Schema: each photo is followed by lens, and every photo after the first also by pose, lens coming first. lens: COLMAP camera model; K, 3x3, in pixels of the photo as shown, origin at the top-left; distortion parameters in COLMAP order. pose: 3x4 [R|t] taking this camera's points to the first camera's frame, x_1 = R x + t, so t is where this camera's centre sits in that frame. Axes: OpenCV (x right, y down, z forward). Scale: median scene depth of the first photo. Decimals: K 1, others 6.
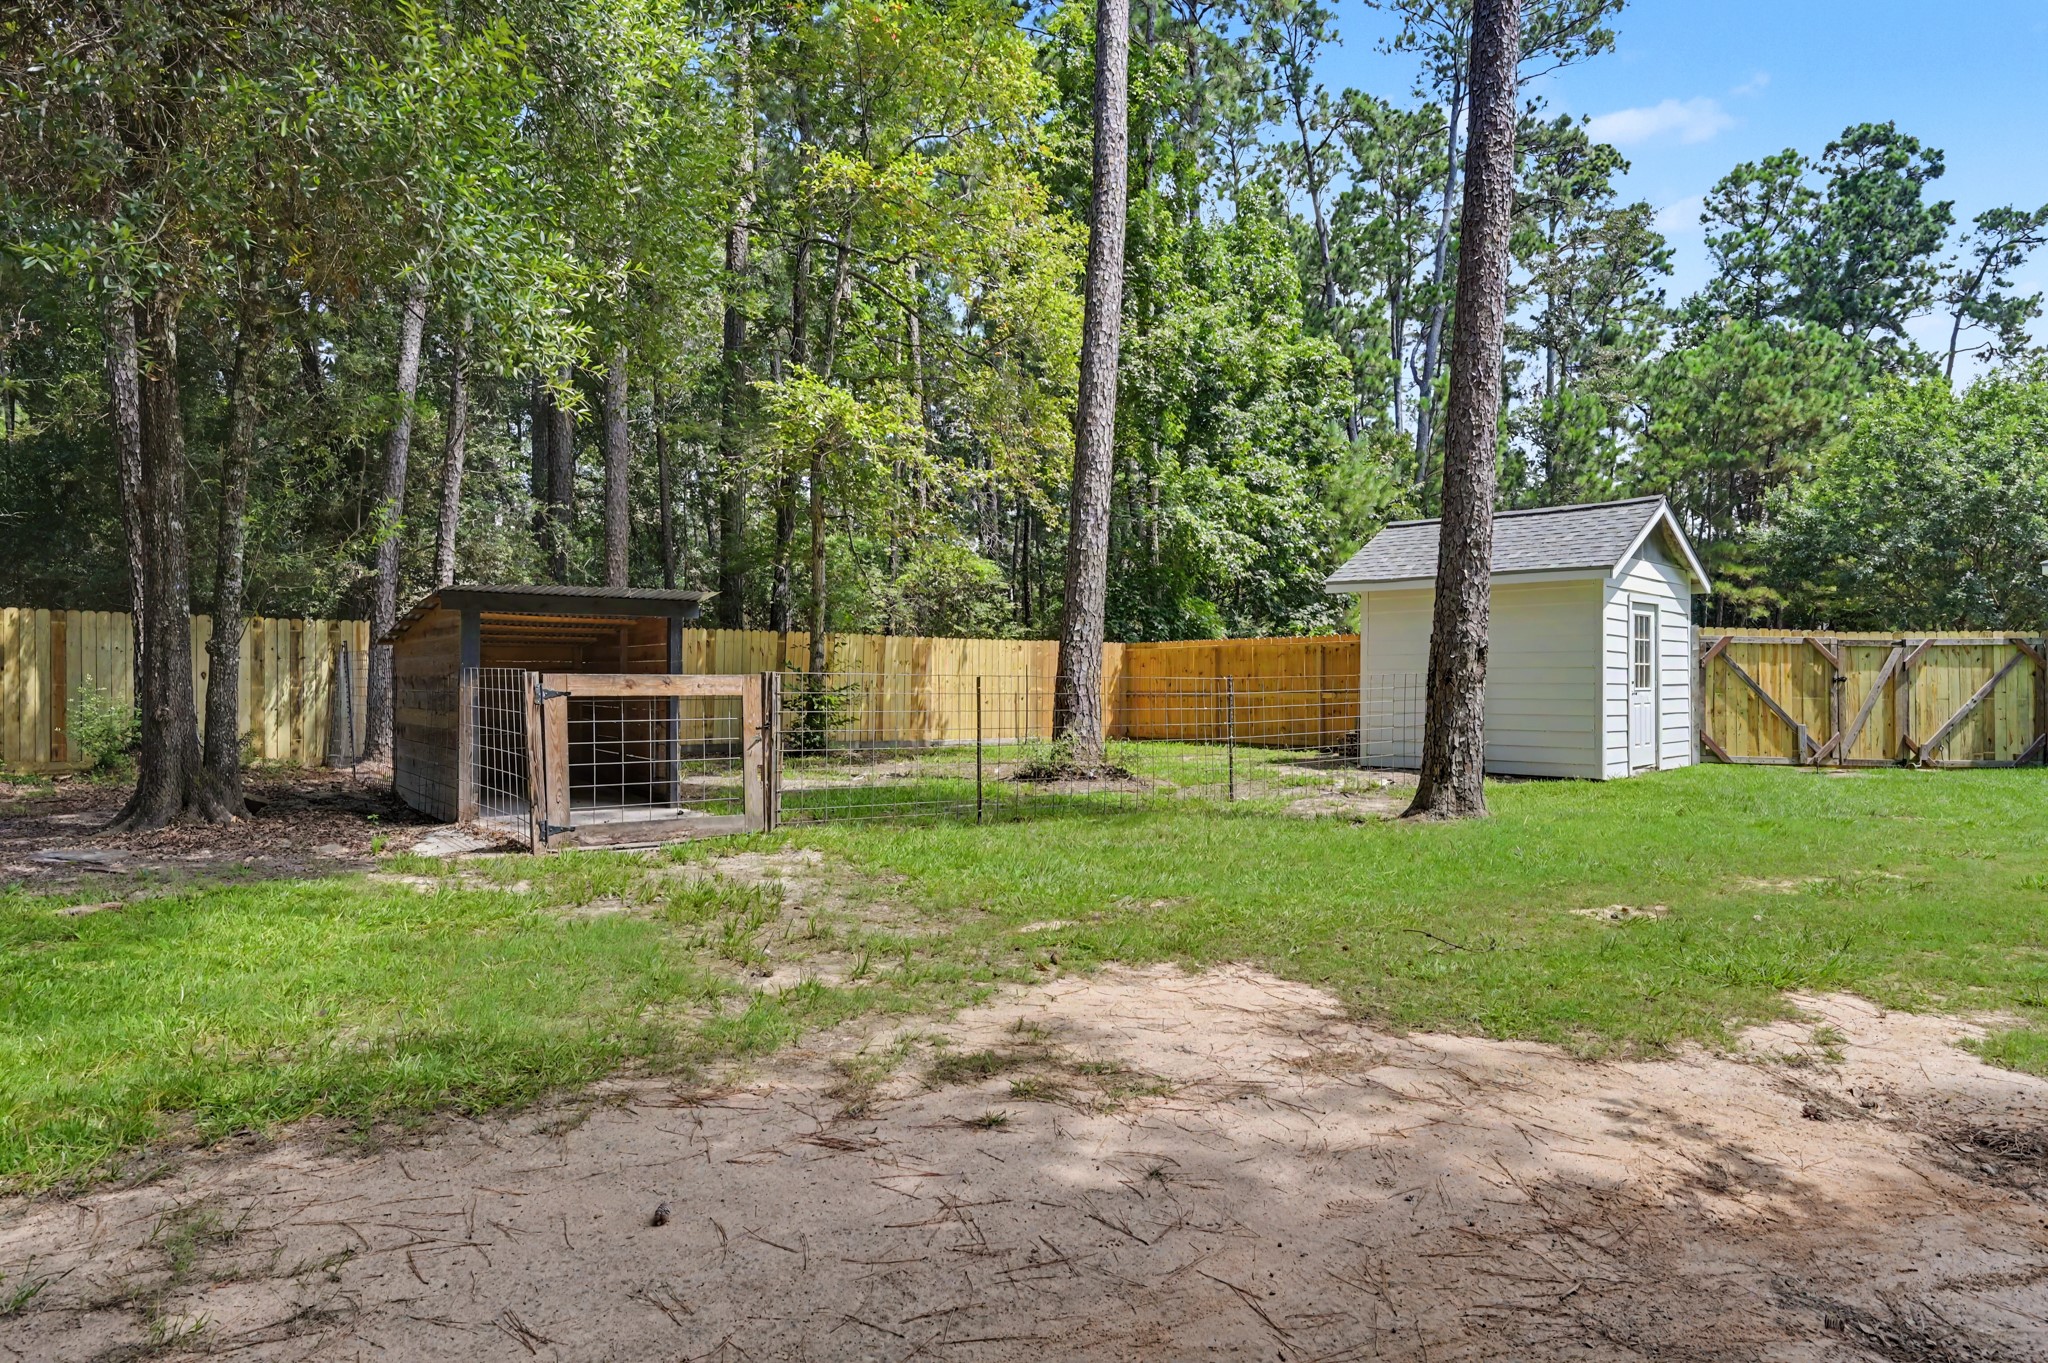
lens RADIAL K [[1202.7, 0, 1021.5], [0, 1202.7, 680.0], [0, 0, 1]] dist [0.004693, 0.001022]
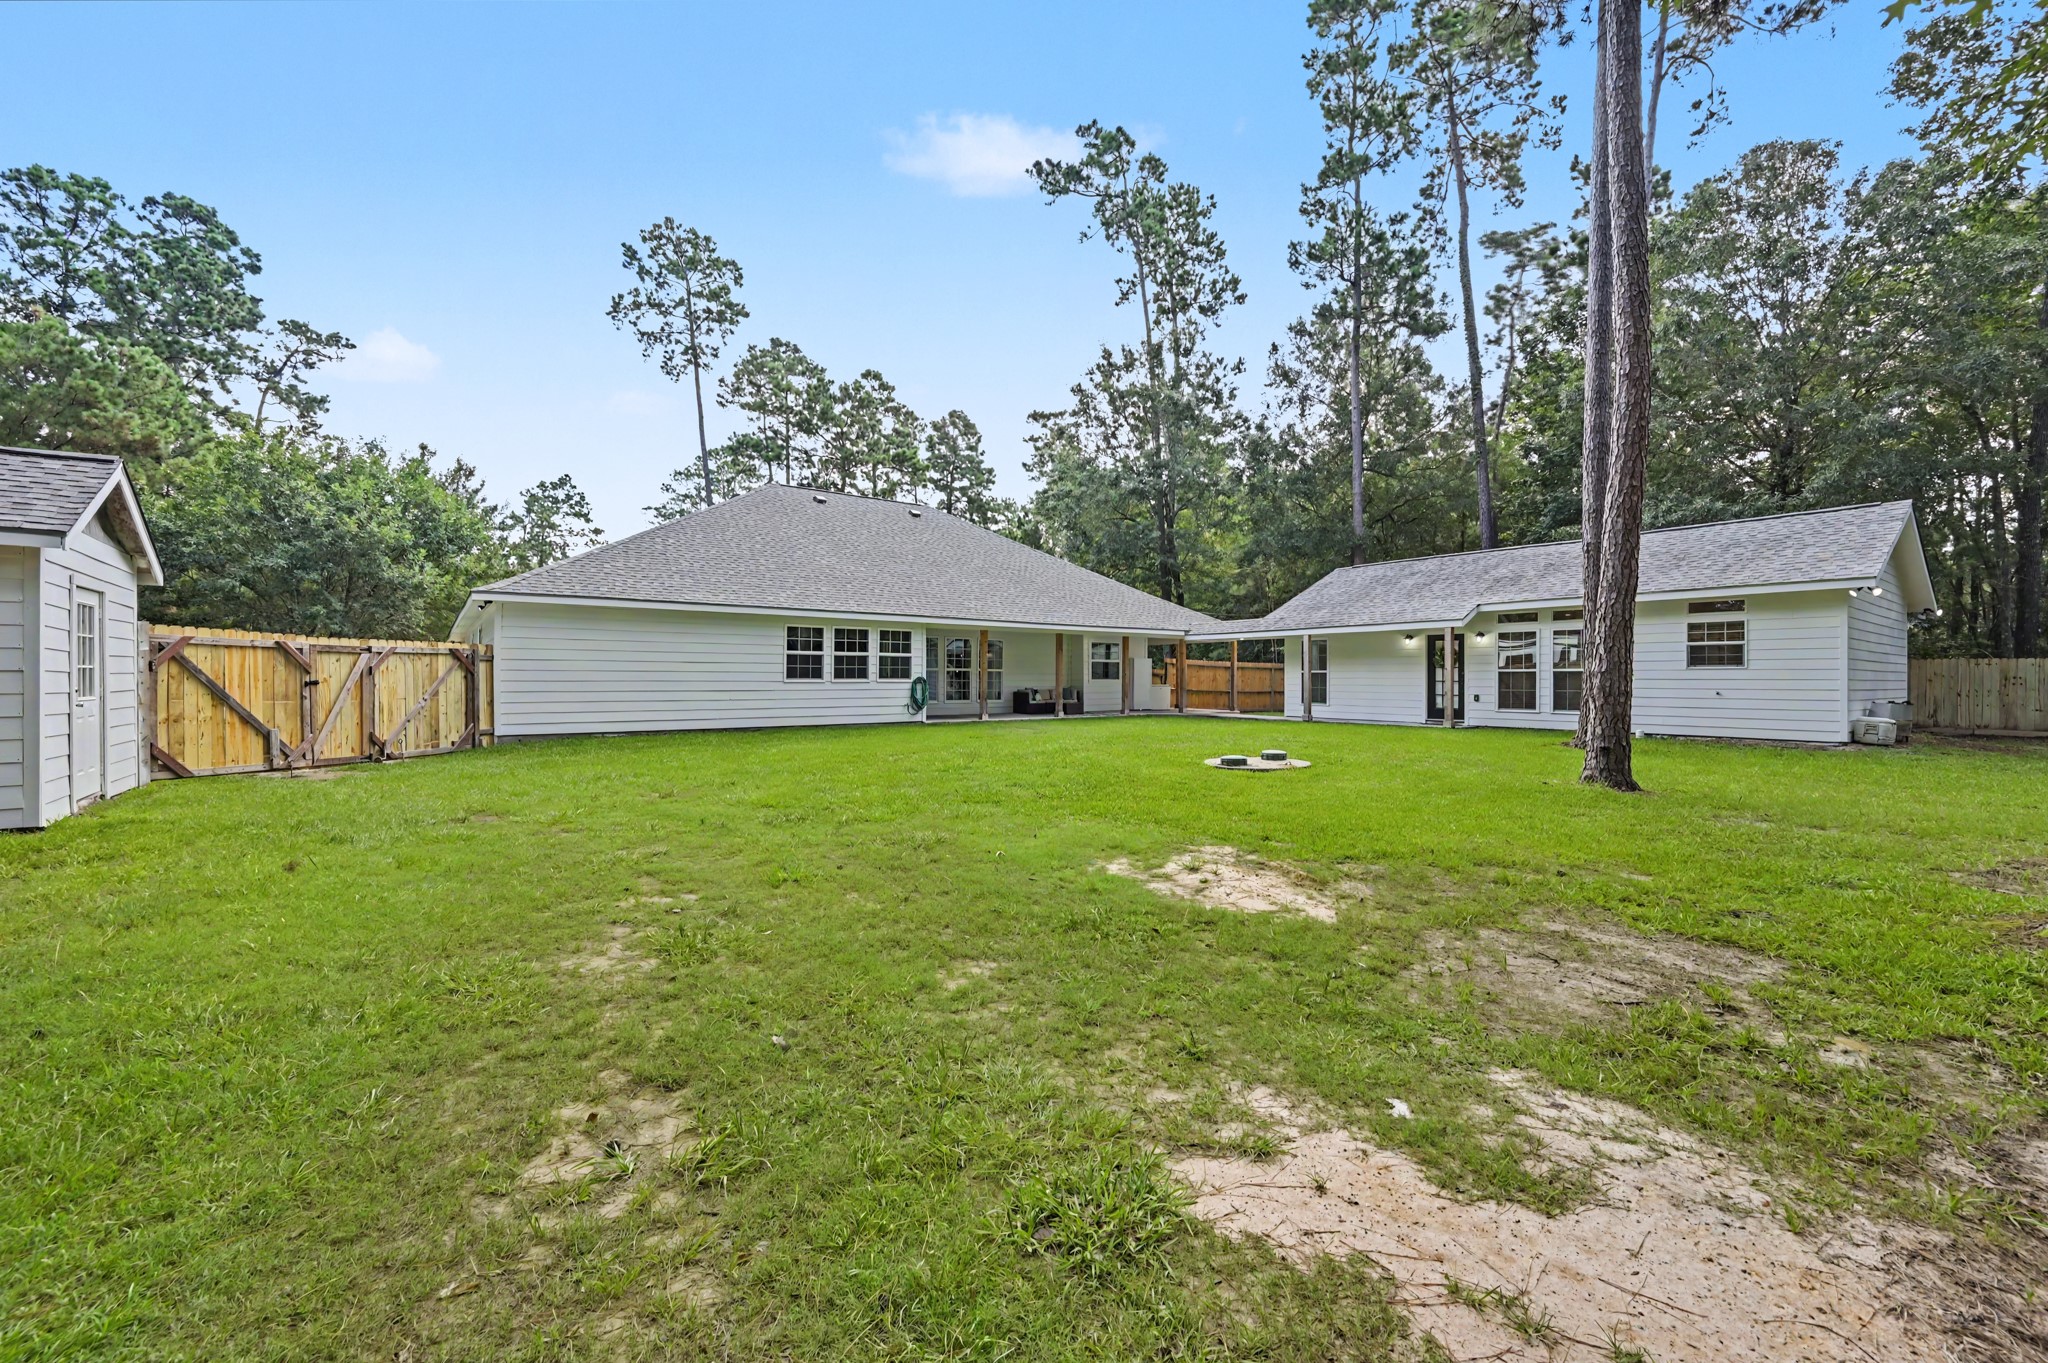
lens RADIAL K [[812.1, 0, 1023.6], [0, 812.1, 674.4], [0, 0, 1]] dist [0.001882, 0.000675]
pose [[0.122627, 0.000827, 0.992453, 0.060800], [-0.000677, 0.999999, -0.000750, -0.007323], [-0.992453, -0.000579, 0.122627, 0.307476]]
